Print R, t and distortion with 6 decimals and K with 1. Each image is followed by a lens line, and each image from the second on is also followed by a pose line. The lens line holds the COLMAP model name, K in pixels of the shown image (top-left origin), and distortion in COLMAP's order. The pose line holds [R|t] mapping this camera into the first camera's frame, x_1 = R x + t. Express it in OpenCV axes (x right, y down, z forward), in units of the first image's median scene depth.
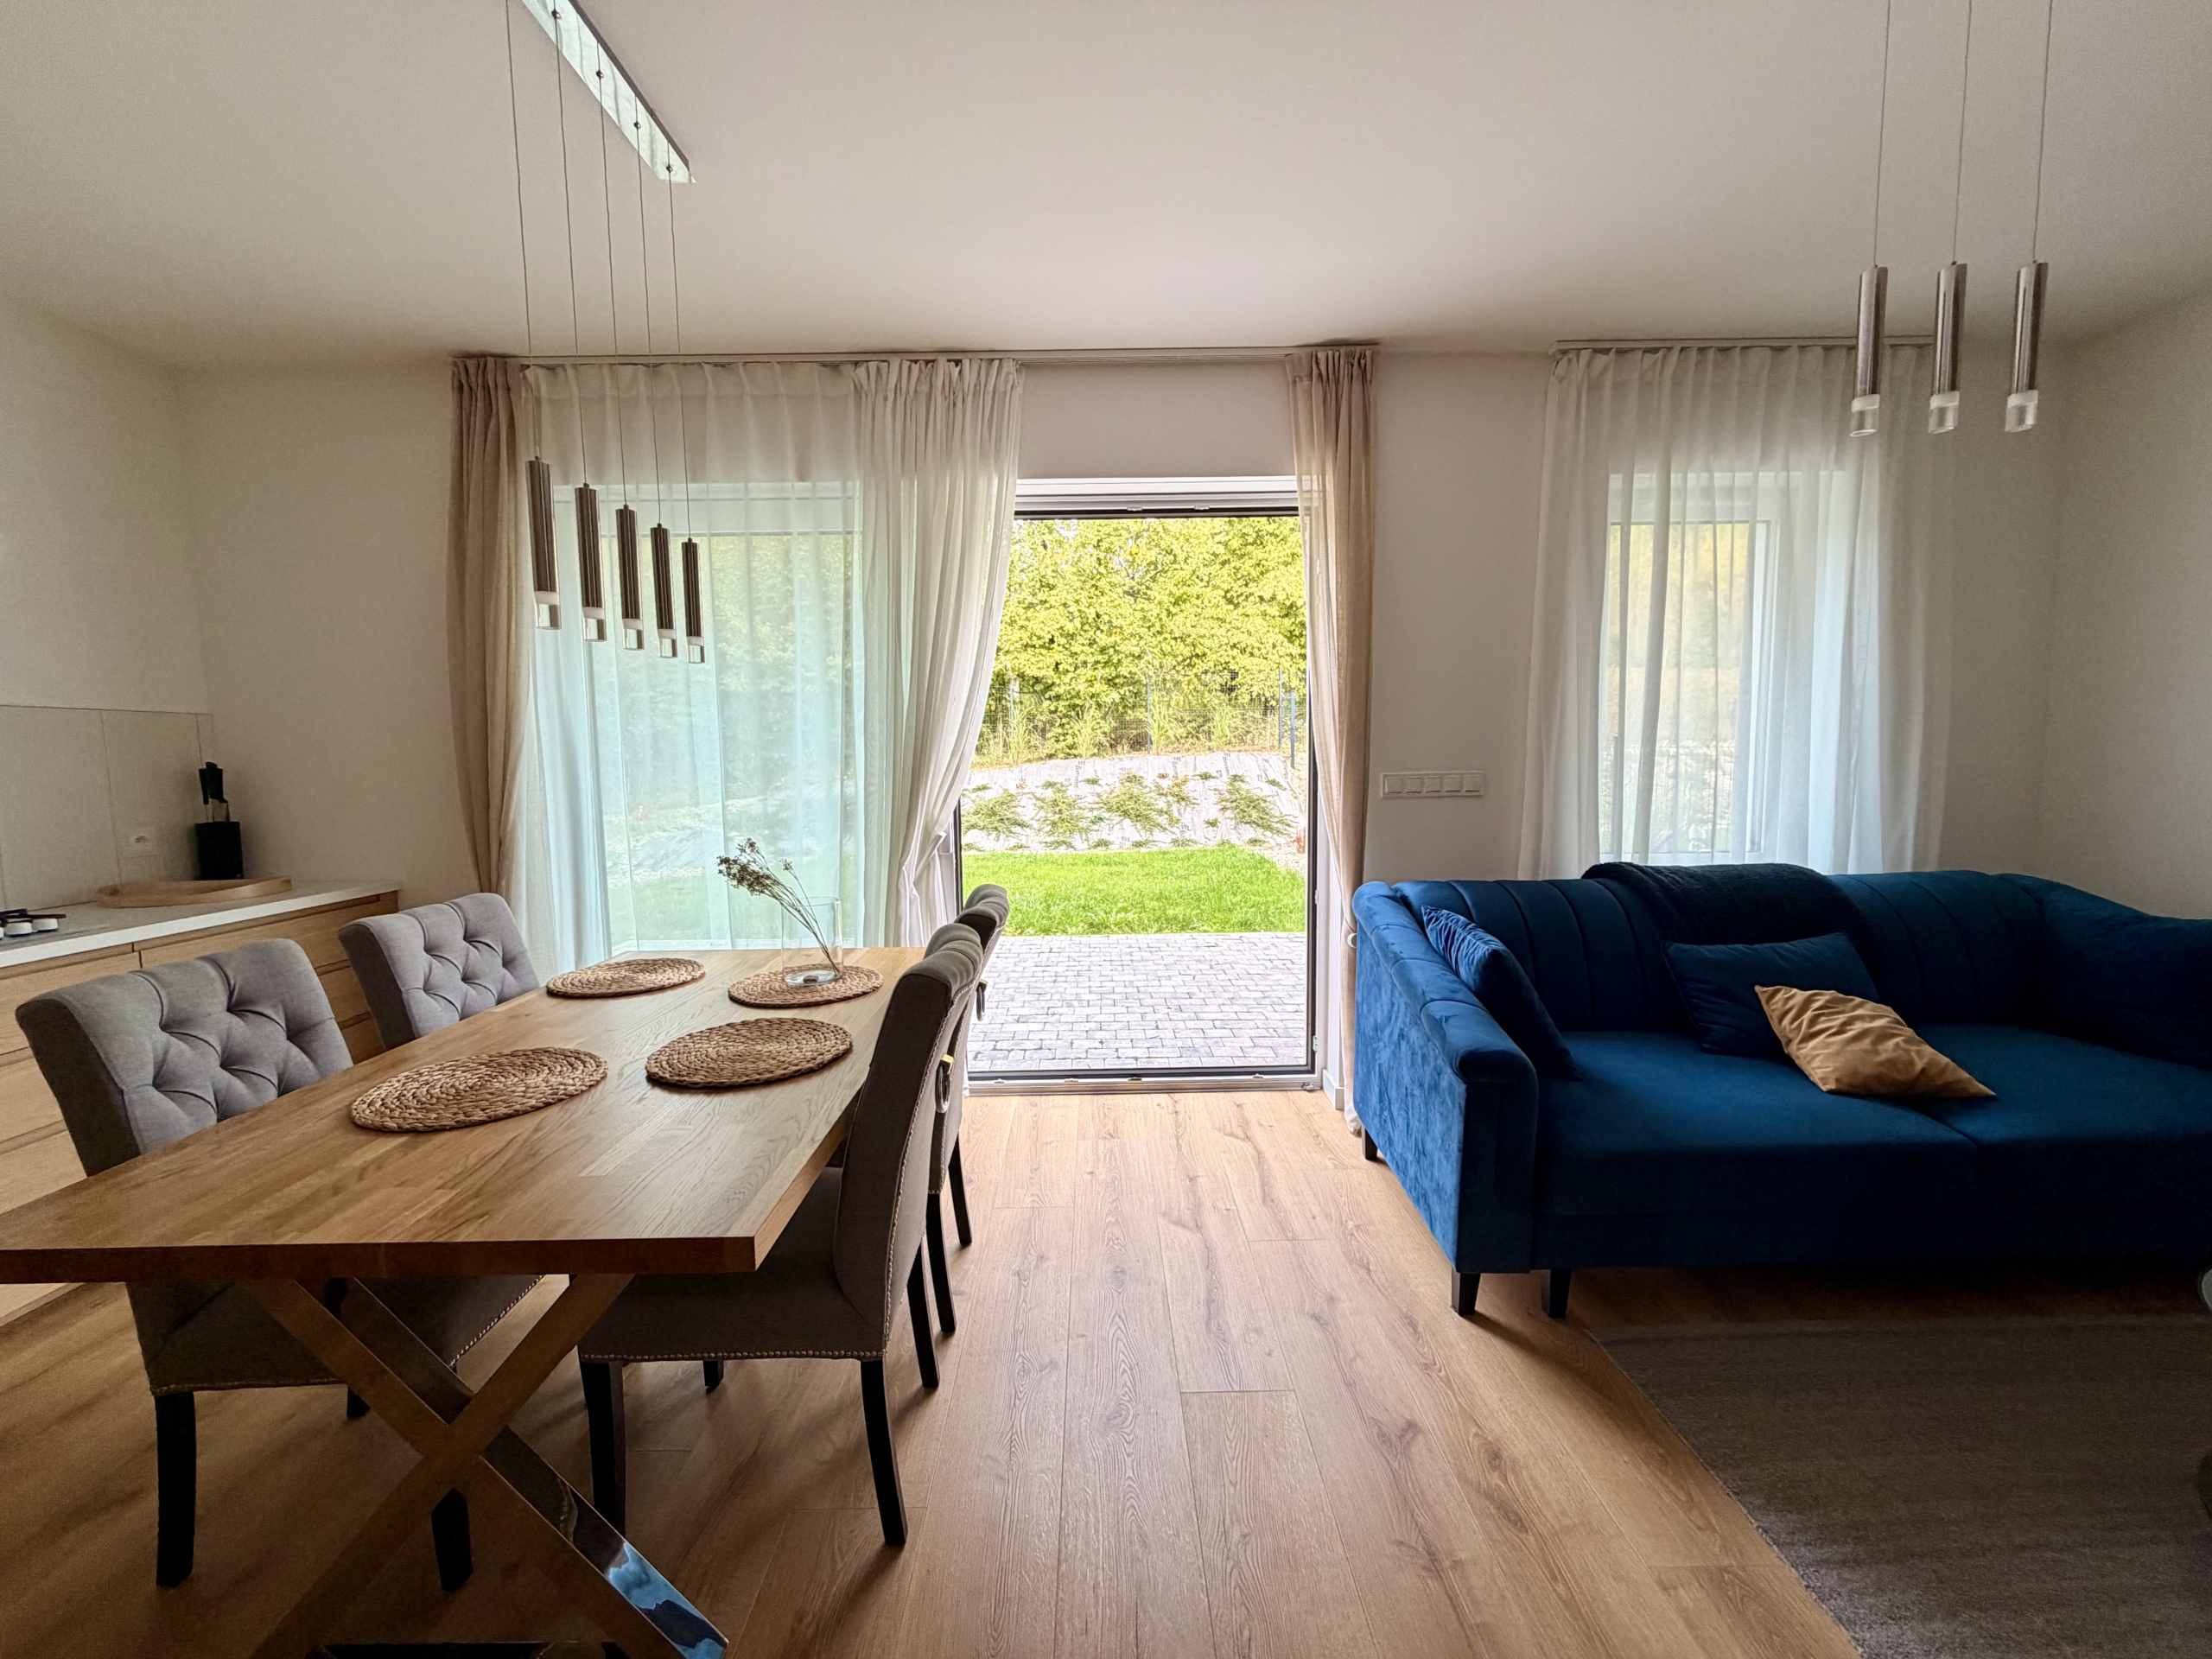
lens RADIAL K [[878.3, 0, 1104.1], [0, 878.3, 822.2], [0, 0, 1]] dist [-0.001531, 0.000136]
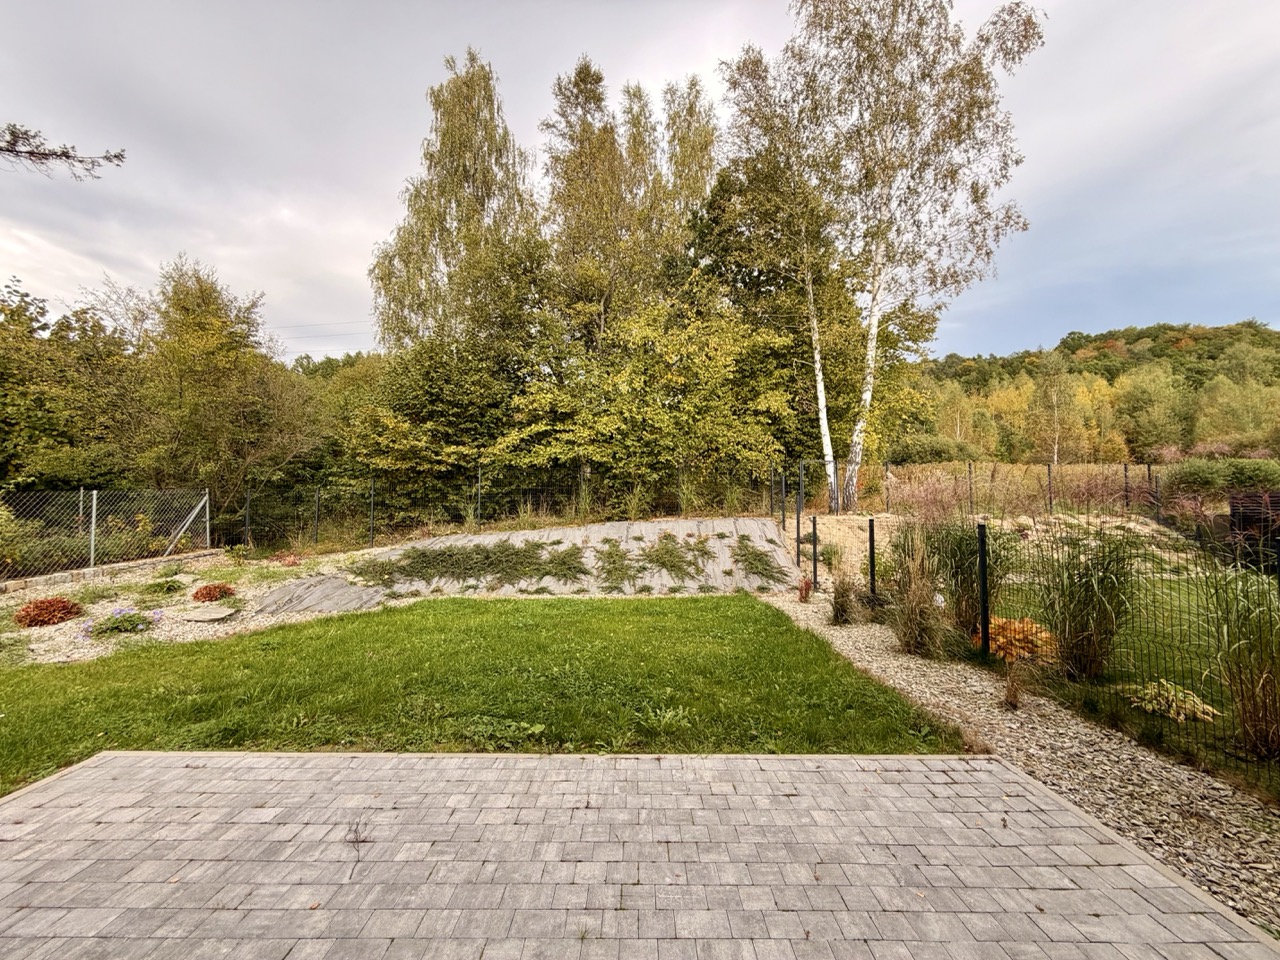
lens RADIAL K [[508.3, 0, 639.8], [0, 508.3, 484.3], [0, 0, 1]] dist [-0.001531, 0.000136]
pose [[0.999844, 0.015482, -0.008482, -0.005687], [-0.016418, 0.992089, -0.124455, -0.031112], [0.006488, 0.124575, 0.992189, 0.203611]]
